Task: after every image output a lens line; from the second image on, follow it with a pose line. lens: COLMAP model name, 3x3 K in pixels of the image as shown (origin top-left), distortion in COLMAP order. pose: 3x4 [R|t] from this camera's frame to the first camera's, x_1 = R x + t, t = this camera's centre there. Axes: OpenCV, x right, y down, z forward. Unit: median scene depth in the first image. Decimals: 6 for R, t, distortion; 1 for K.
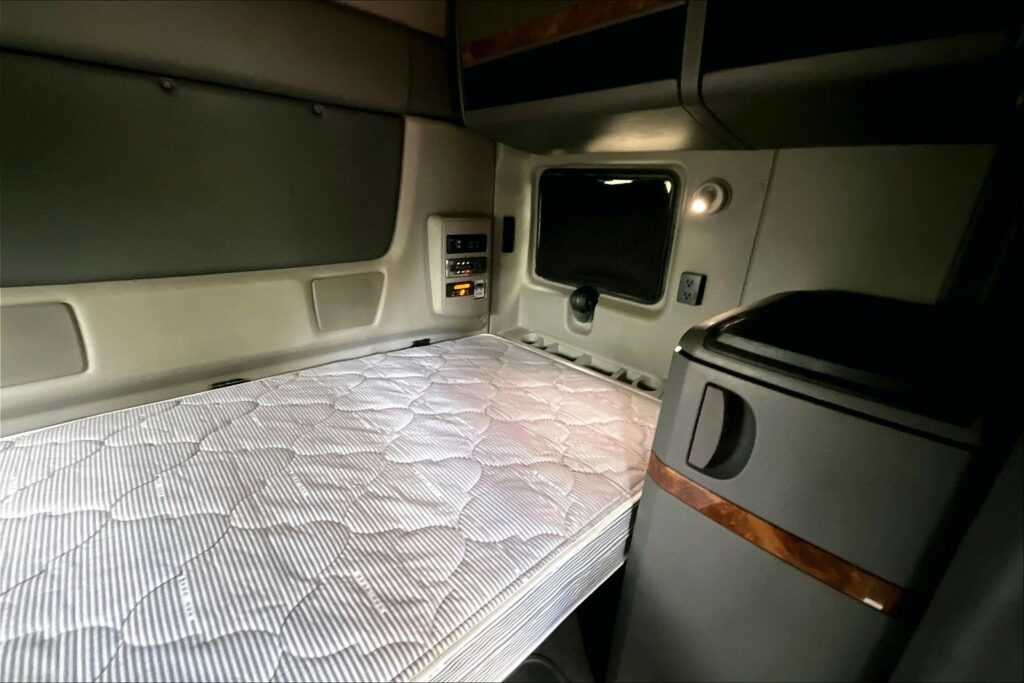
lens RADIAL K [[417.7, 0, 512.6], [0, 417.7, 341.7], [0, 0, 1]] dist [-0.002089, 0.000608]
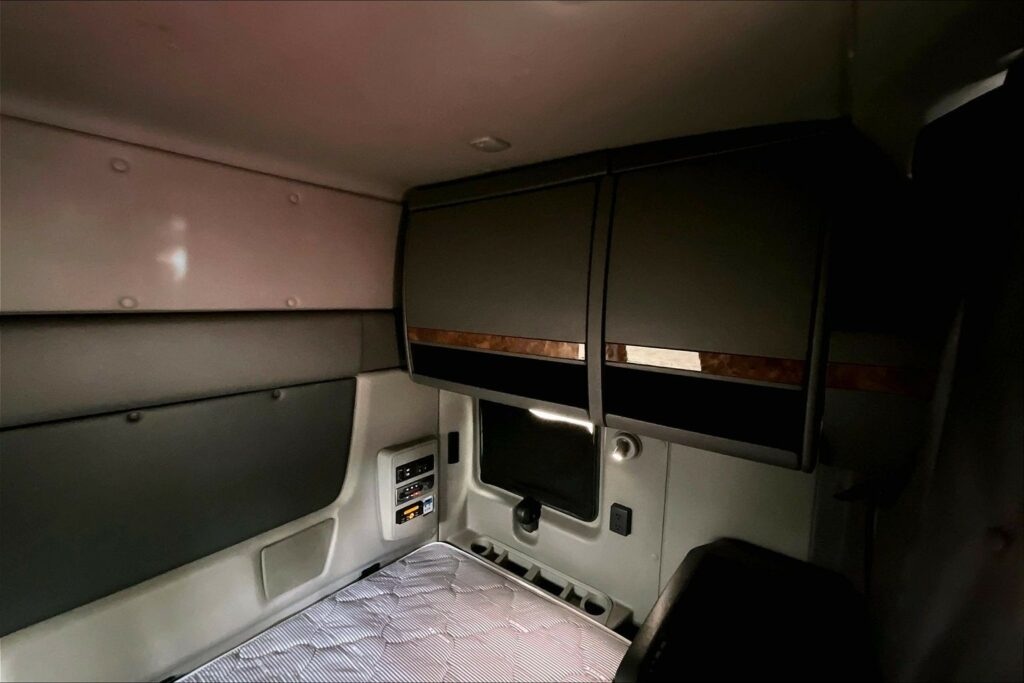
lens RADIAL K [[417.7, 0, 512.2], [0, 417.7, 339.2], [0, 0, 1]] dist [-0.002089, 0.000608]
pose [[0.988345, -0.049562, 0.143934, -0.002073], [0.081917, 0.970102, -0.228454, -0.316847], [-0.128308, 0.237582, 0.962856, -0.147512]]
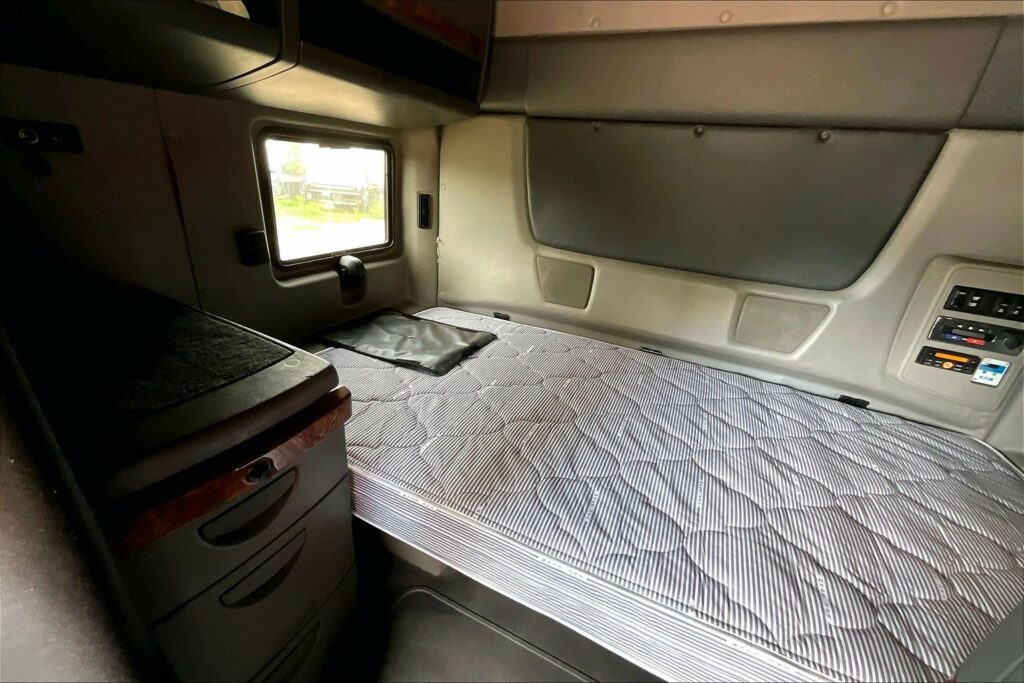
lens RADIAL K [[417.7, 0, 514.8], [0, 417.7, 348.2], [0, 0, 1]] dist [-0.002089, 0.000608]
pose [[0.364836, 0.347308, -0.863871, 0.244068], [-0.368245, 0.905997, 0.208724, -0.021091], [0.855155, 0.241966, 0.458434, 0.022651]]
